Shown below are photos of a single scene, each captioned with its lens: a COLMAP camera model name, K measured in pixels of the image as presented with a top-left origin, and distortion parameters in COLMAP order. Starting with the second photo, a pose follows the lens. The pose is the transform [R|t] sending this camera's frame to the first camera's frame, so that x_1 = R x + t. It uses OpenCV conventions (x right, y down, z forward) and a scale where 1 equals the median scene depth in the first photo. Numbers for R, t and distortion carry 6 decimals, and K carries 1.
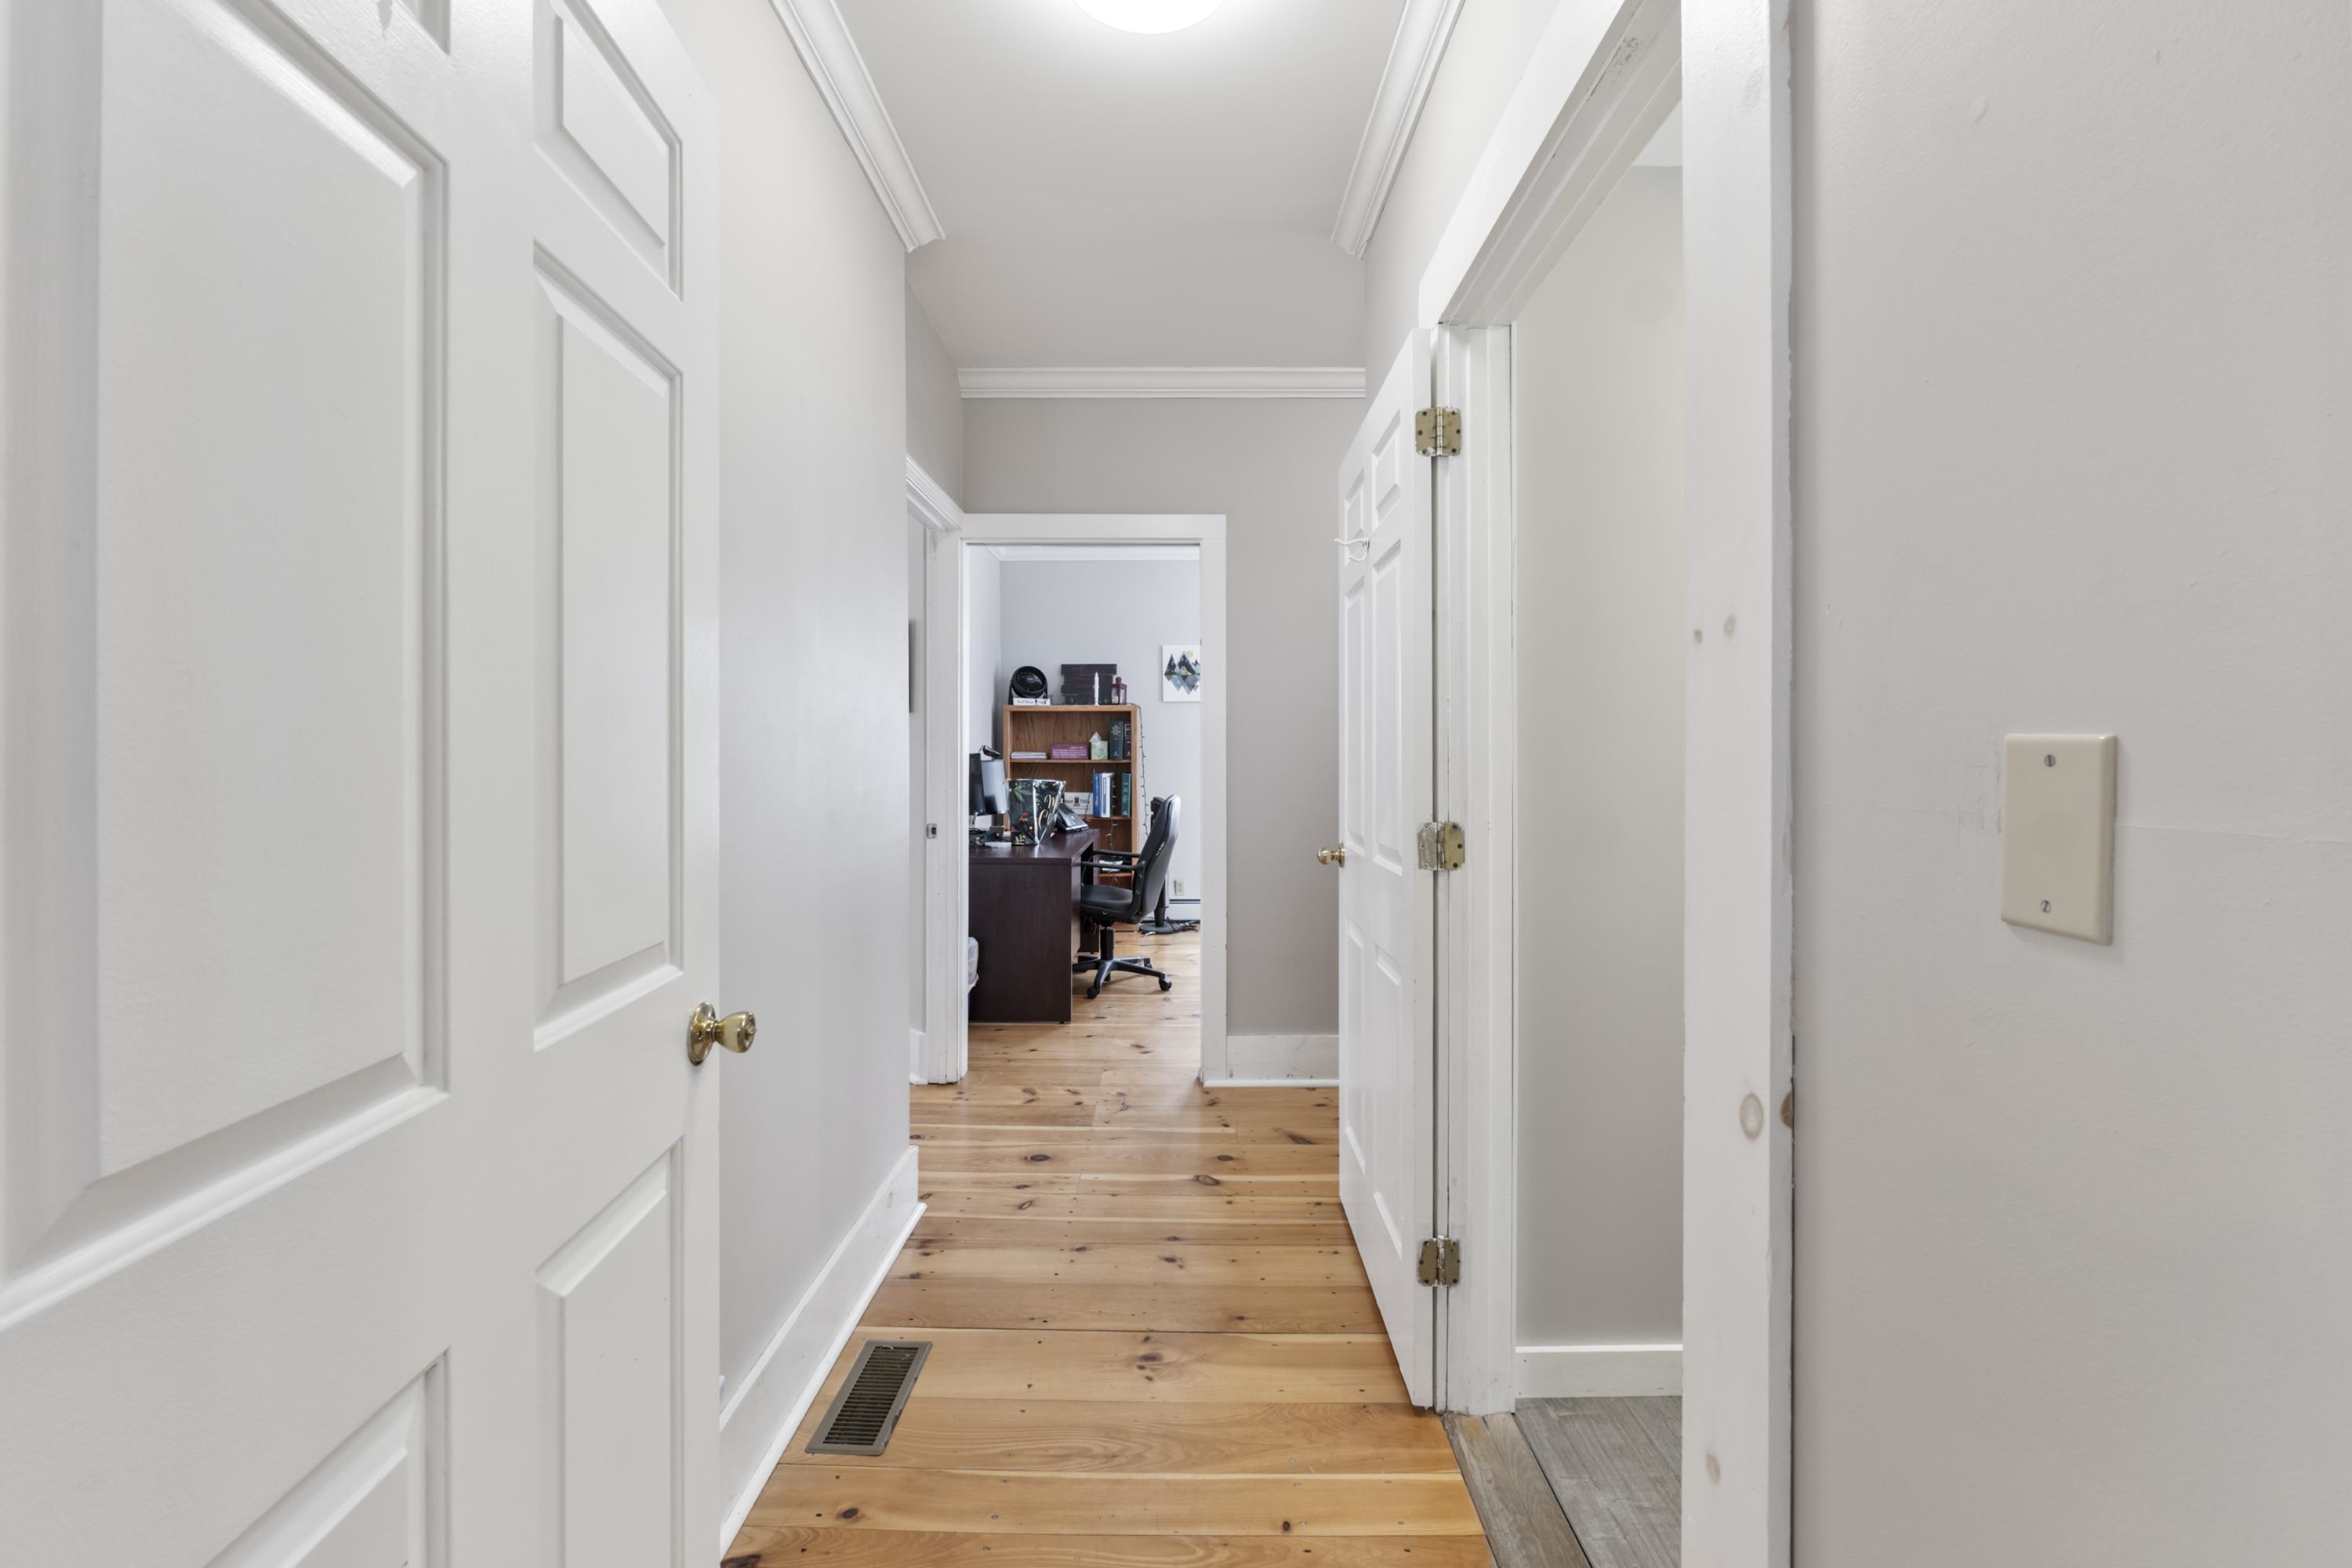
lens RADIAL K [[993.1, 0, 1178.4], [0, 993.1, 777.8], [0, 0, 1]] dist [-0.003459, -0.000349]
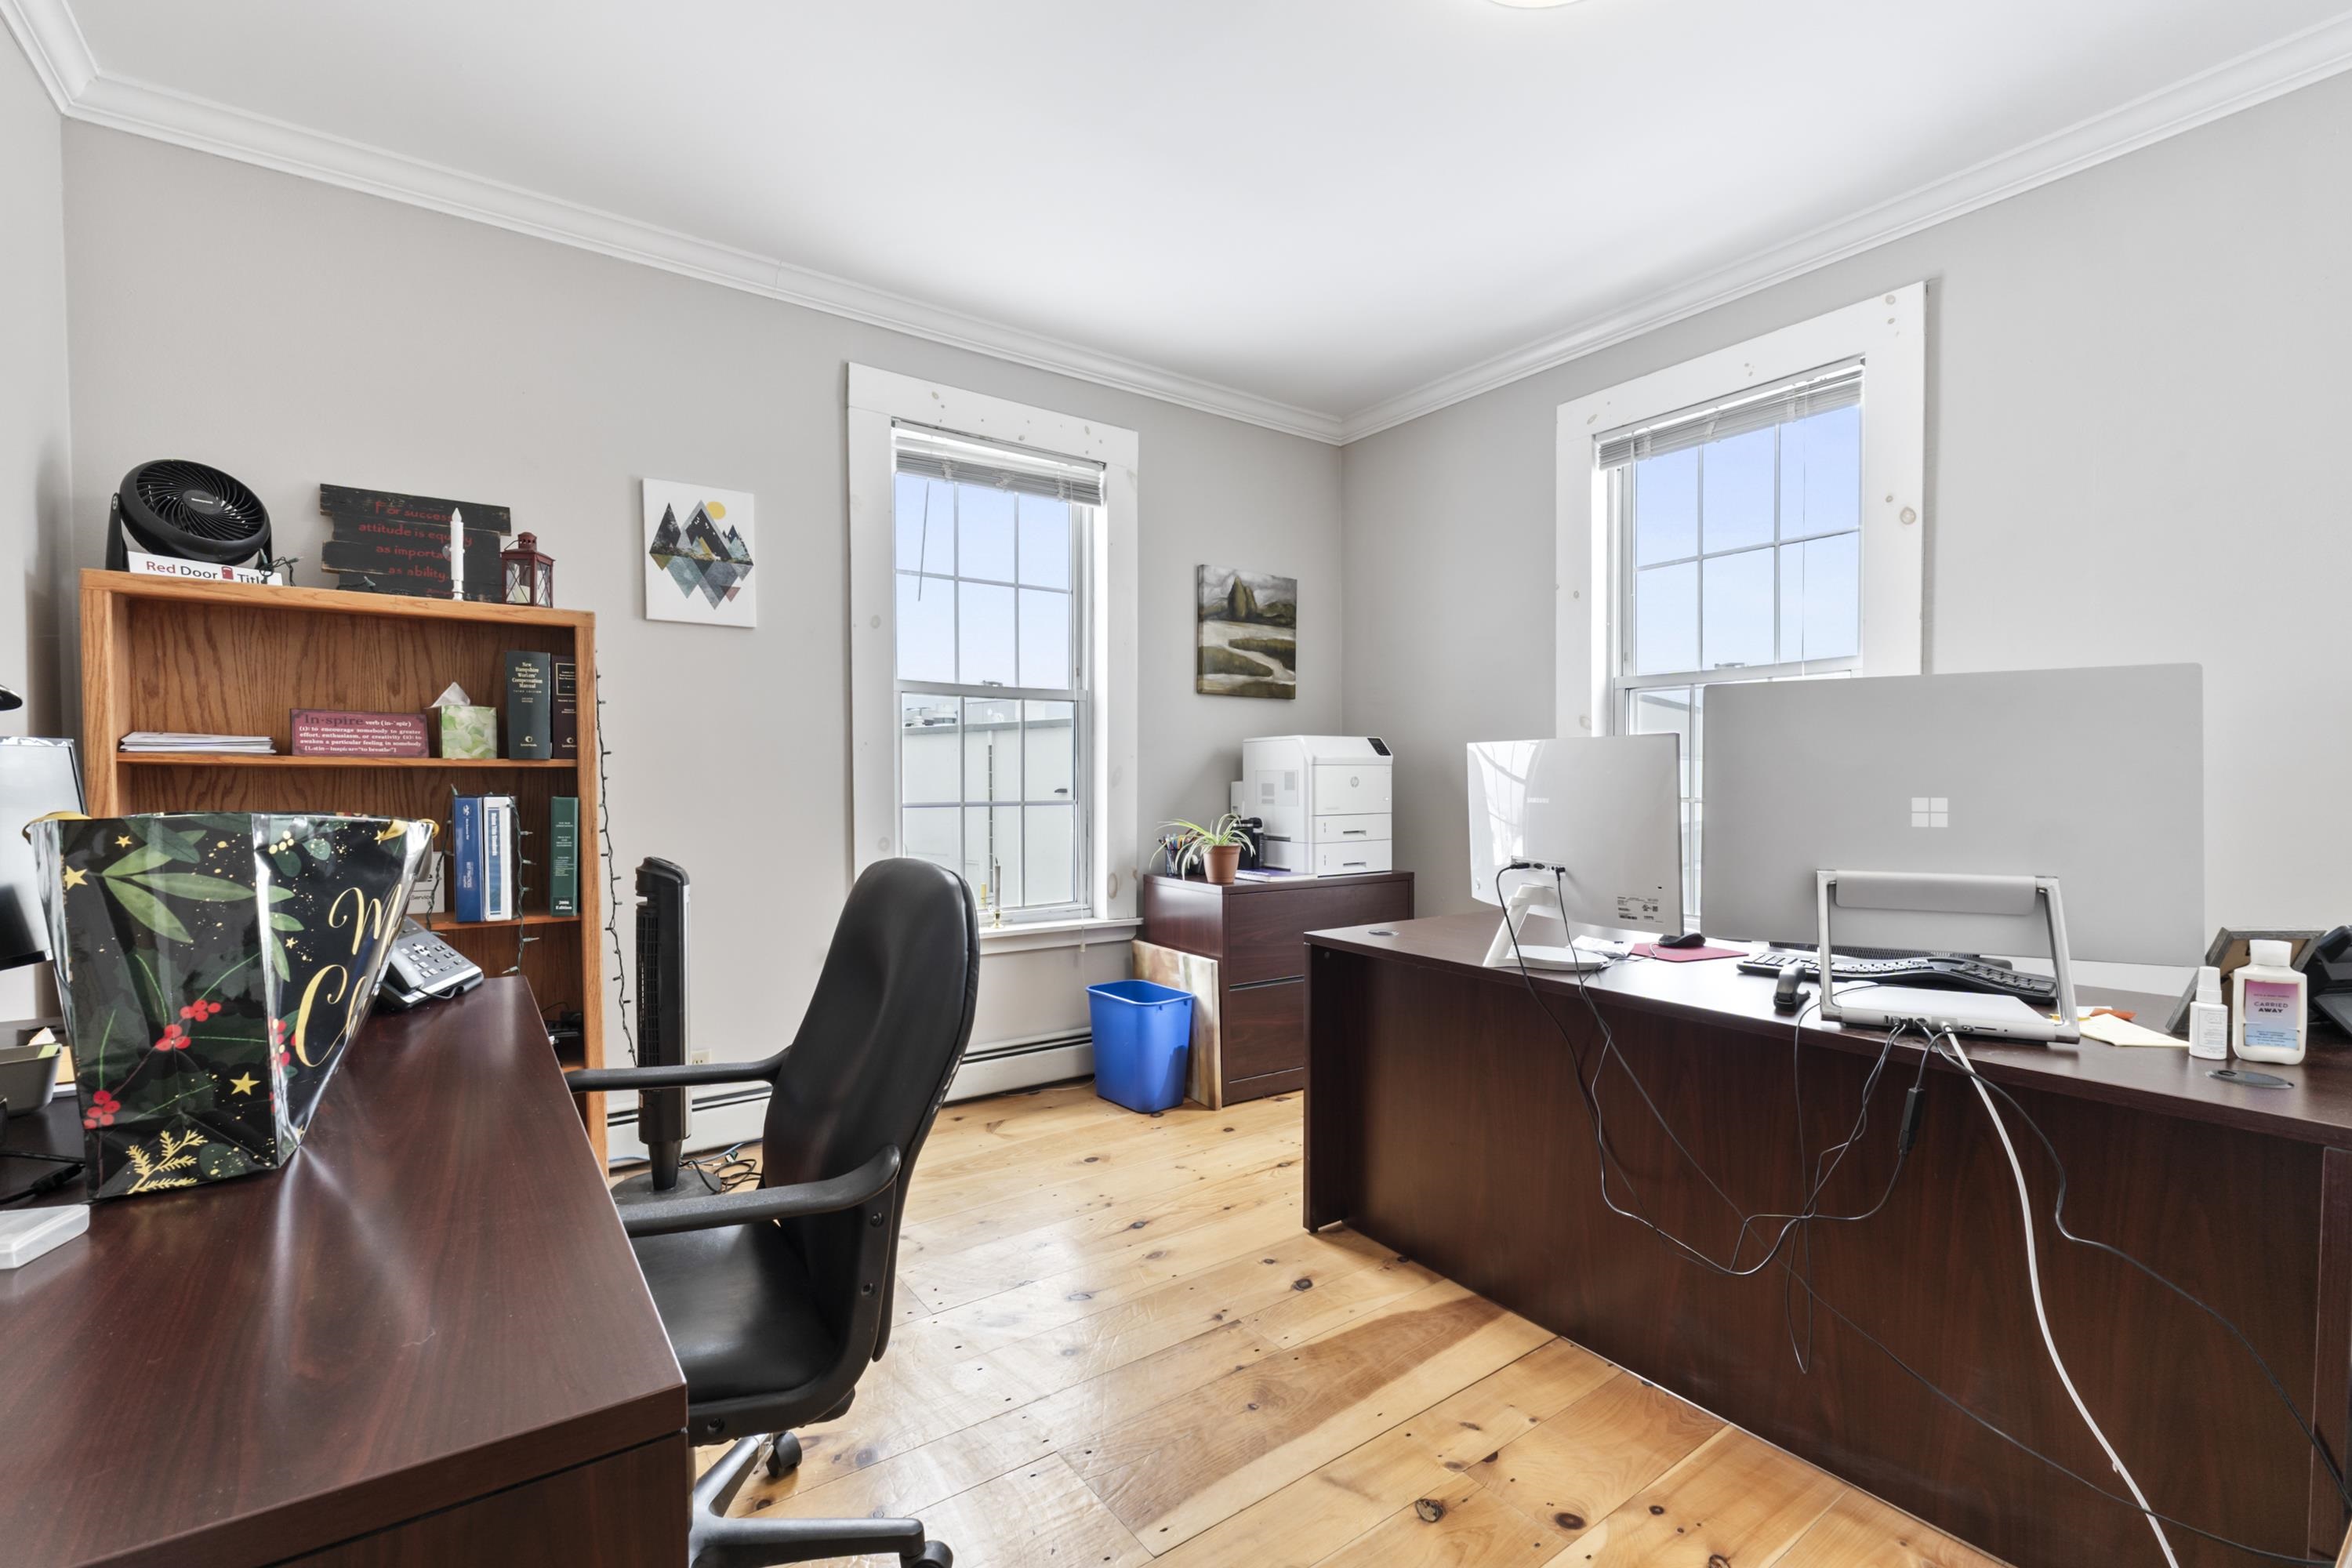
lens RADIAL K [[1029.5, 0, 1167.6], [0, 1029.5, 818.8], [0, 0, 1]] dist [-0.002748, -0.000454]
pose [[0.817693, -0.018358, 0.575362, -0.087246], [0.012899, 0.999825, 0.013569, 0.001410], [-0.575510, -0.003673, 0.817786, 0.554984]]
